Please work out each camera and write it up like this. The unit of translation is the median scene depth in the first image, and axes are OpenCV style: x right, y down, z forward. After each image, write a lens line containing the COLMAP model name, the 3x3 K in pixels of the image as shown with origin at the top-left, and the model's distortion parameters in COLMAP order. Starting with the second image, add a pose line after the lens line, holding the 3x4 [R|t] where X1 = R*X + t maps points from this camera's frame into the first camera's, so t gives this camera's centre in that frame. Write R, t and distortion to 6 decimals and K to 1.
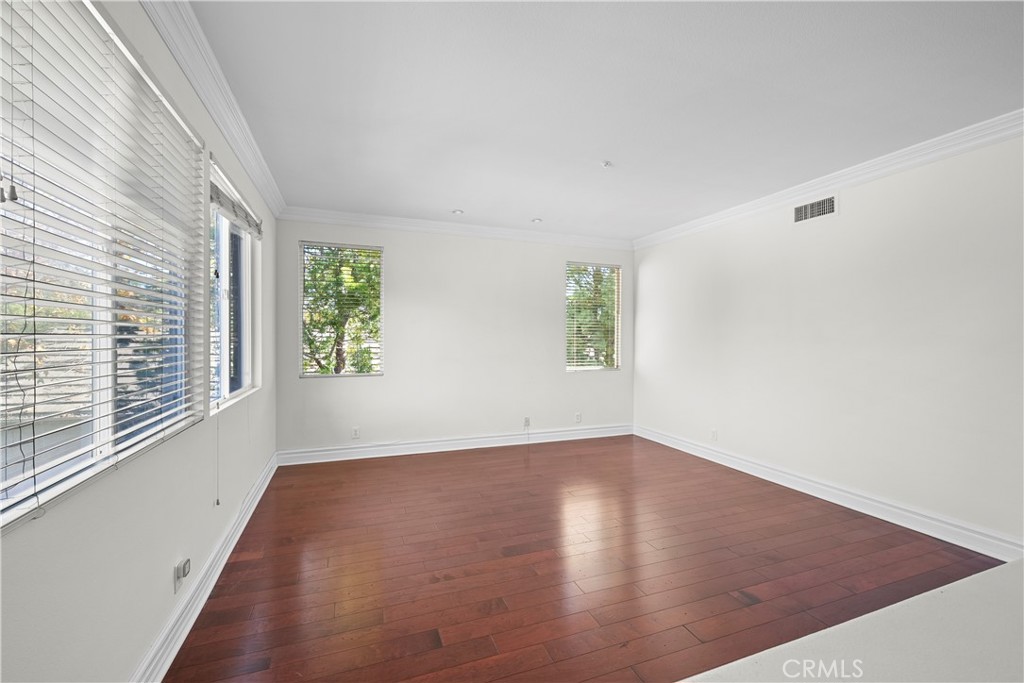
lens RADIAL K [[416.2, 0, 507.8], [0, 416.2, 343.1], [0, 0, 1]] dist [0.000372, -0.000152]
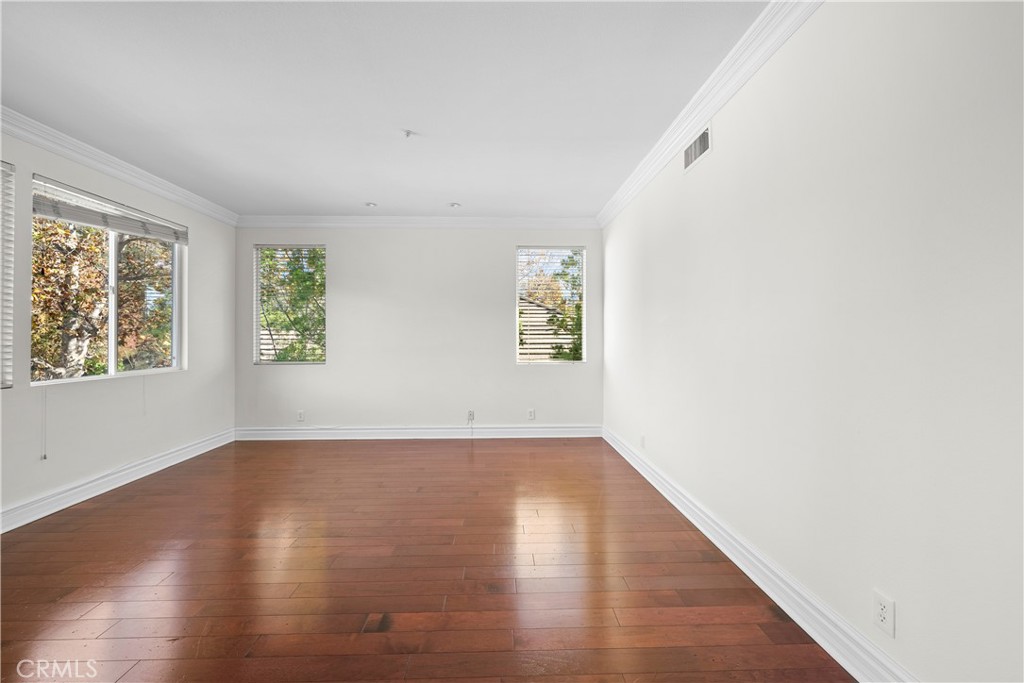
lens RADIAL K [[416.2, 0, 509.6], [0, 416.2, 340.7], [0, 0, 1]] dist [0.000372, -0.000152]
pose [[0.947622, -0.002437, -0.319385, 0.456454], [0.001746, 0.999995, -0.002448, 0.019352], [0.319390, 0.001762, 0.947622, 0.121559]]
